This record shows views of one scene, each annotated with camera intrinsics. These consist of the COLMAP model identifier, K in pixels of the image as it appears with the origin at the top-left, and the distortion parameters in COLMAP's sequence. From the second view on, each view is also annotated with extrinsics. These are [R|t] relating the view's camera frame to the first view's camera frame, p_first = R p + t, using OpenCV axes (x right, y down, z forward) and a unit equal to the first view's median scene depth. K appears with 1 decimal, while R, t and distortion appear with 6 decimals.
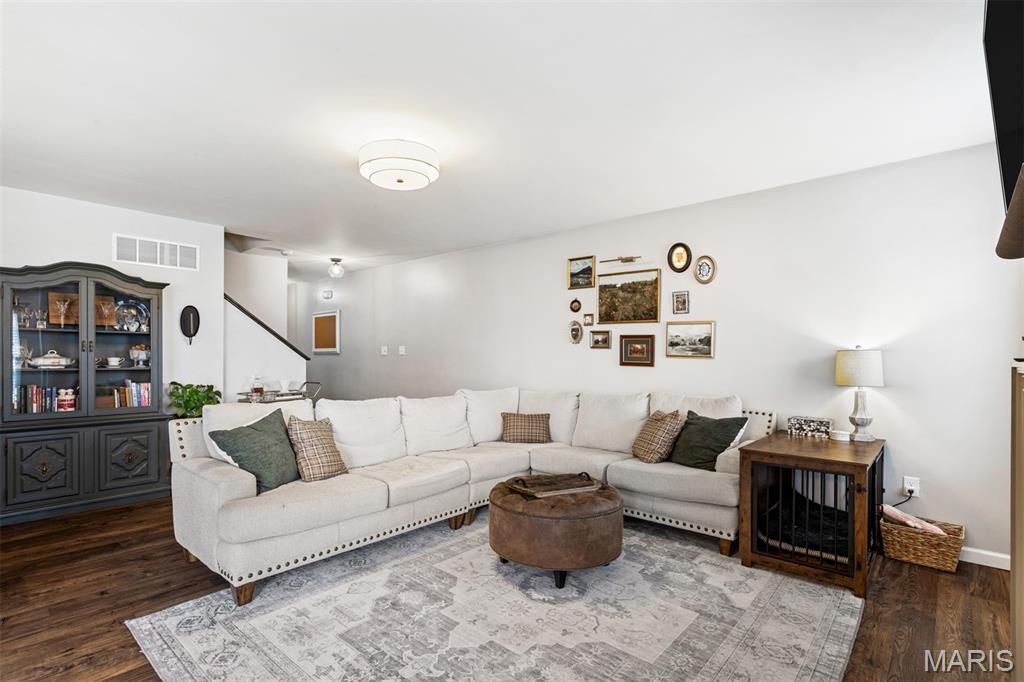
lens RADIAL K [[495.1, 0, 501.4], [0, 495.1, 353.6], [0, 0, 1]] dist [-0.000713, -0.000004]
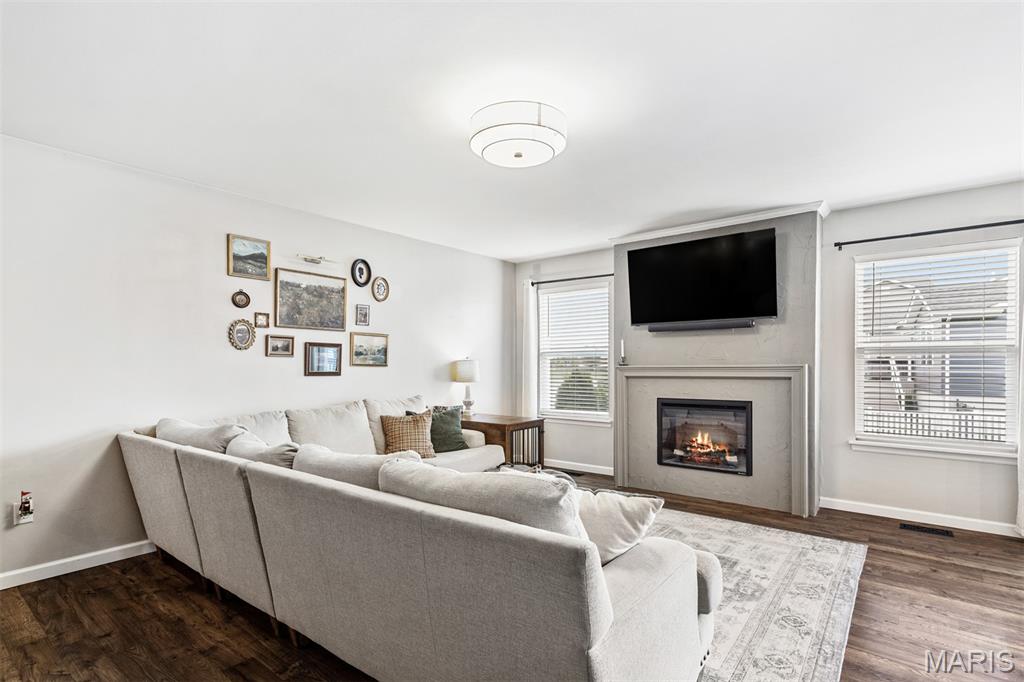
lens RADIAL K [[495.1, 0, 501.4], [0, 495.1, 353.6], [0, 0, 1]] dist [-0.000713, -0.000004]
pose [[-0.048443, 0.016667, 0.998687, -0.678409], [0.003363, 0.999858, -0.016523, -0.000610], [-0.998820, 0.002558, -0.048493, 0.703261]]
